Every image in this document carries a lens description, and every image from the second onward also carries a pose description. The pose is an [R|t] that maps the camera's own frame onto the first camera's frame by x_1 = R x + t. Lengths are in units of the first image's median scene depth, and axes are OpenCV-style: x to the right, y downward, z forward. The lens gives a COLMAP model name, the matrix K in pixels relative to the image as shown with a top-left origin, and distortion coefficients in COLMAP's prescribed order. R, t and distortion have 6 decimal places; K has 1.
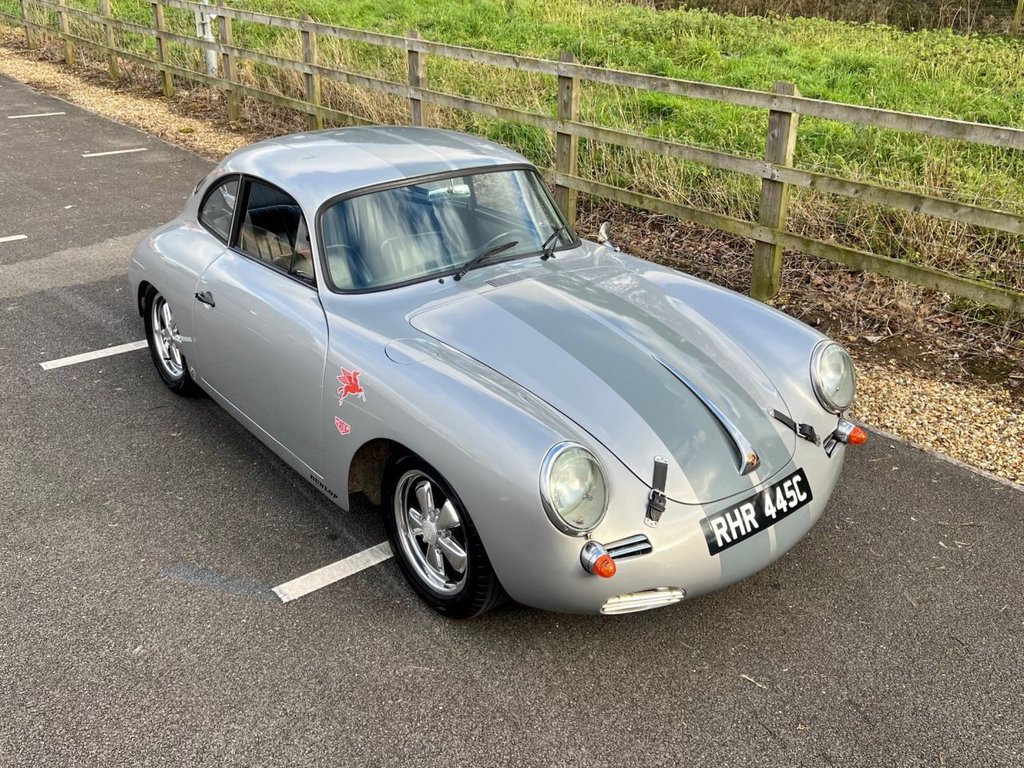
lens RADIAL K [[1008.1, 0, 495.8], [0, 1008.1, 349.3], [0, 0, 1]] dist [0.017577, 0.000000]
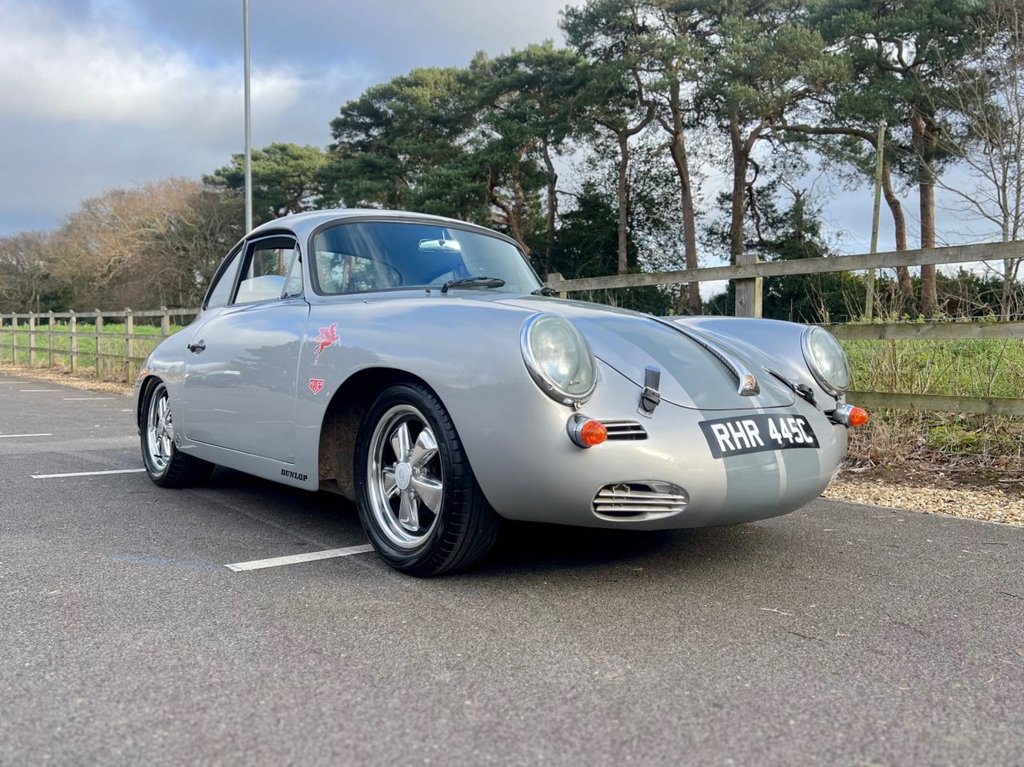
lens RADIAL K [[884.5, 0, 507.9], [0, 884.5, 389.9], [0, 0, 1]] dist [0.046486, -0.042271]
pose [[0.999964, -0.002691, 0.008066, 0.023892], [0.005181, 0.944989, -0.327062, 0.389763], [-0.006742, 0.327092, 0.944968, 0.232964]]
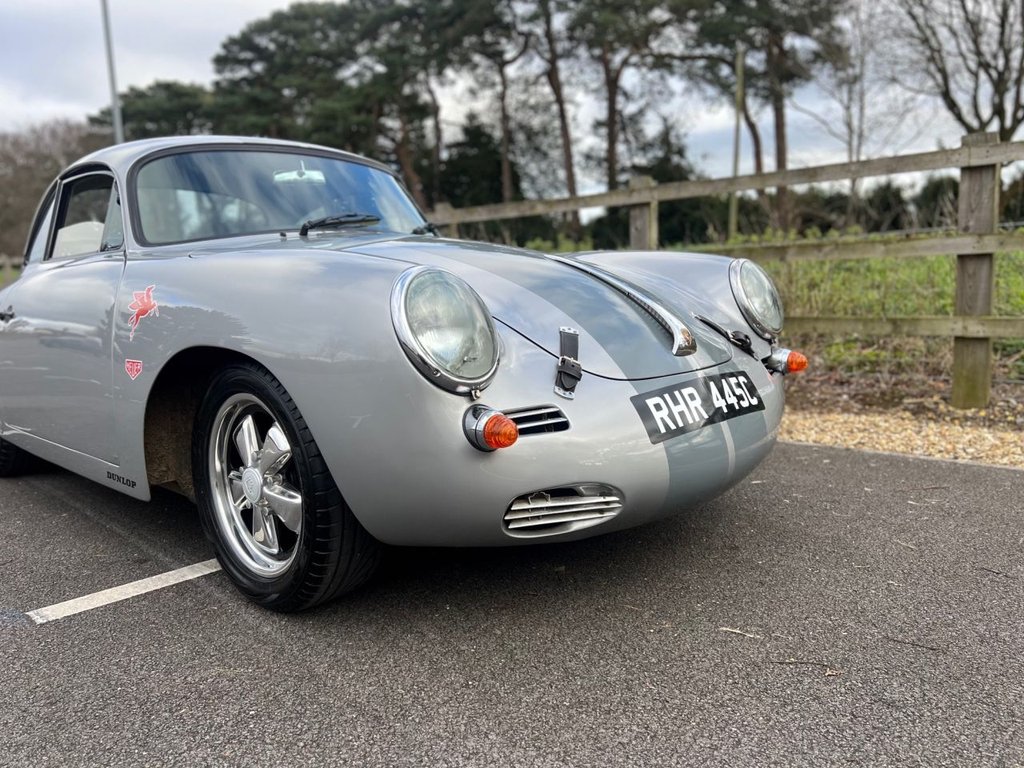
lens RADIAL K [[823.9, 0, 510.6], [0, 823.9, 376.4], [0, 0, 1]] dist [0.056460, -0.058941]
pose [[0.989612, -0.066446, 0.127489, 0.044413], [0.096531, 0.964263, -0.246737, 0.281628], [-0.106538, 0.256480, 0.960660, 0.435514]]
